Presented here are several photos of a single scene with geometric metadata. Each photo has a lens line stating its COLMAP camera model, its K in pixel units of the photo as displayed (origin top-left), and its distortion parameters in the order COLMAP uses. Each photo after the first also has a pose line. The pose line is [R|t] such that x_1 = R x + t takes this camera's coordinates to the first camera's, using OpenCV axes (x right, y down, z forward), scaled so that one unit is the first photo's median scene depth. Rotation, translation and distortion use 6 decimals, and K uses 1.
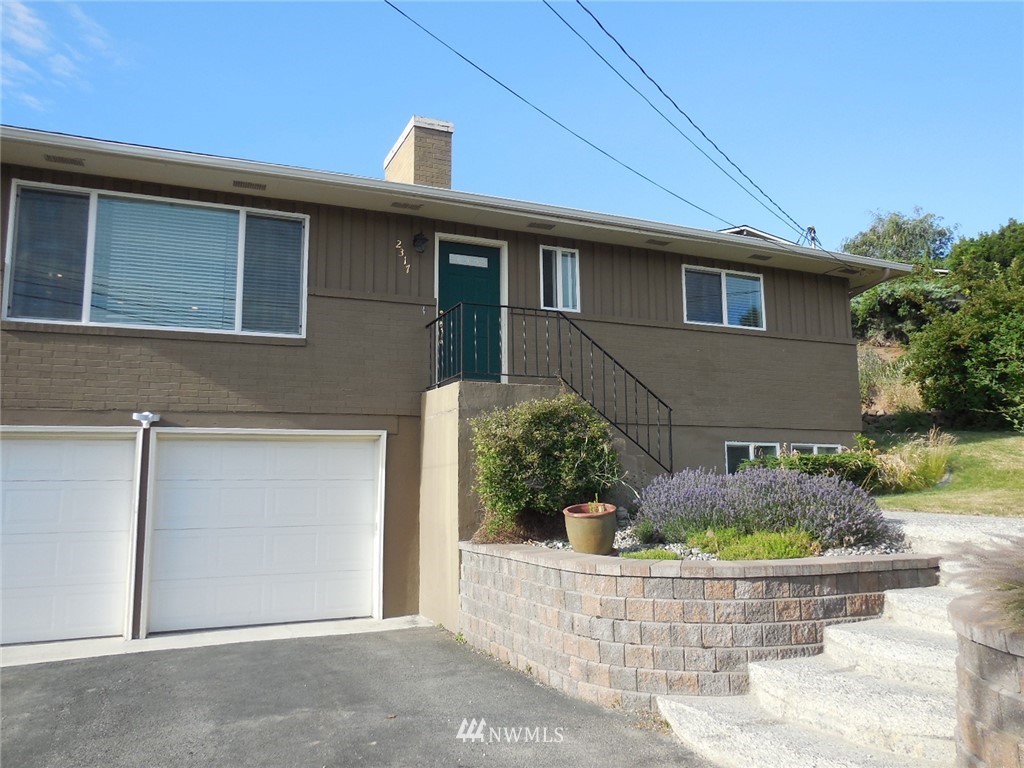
lens RADIAL K [[757.8, 0, 515.7], [0, 757.8, 383.6], [0, 0, 1]] dist [0.002735, 0.005006]
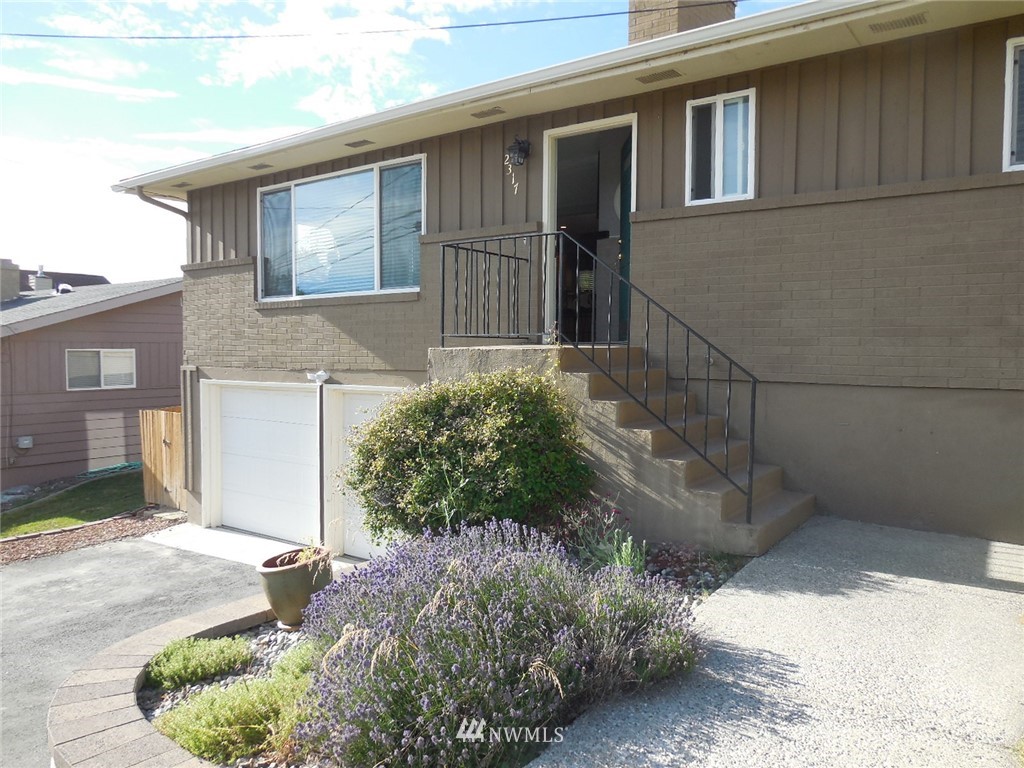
lens RADIAL K [[757.8, 0, 515.7], [0, 757.8, 383.6], [0, 0, 1]] dist [0.002735, 0.005006]
pose [[0.516496, 0.049079, -0.854882, 0.585981], [0.103801, 0.987405, 0.119400, -0.045500], [0.849975, -0.150407, 0.504896, 0.591241]]
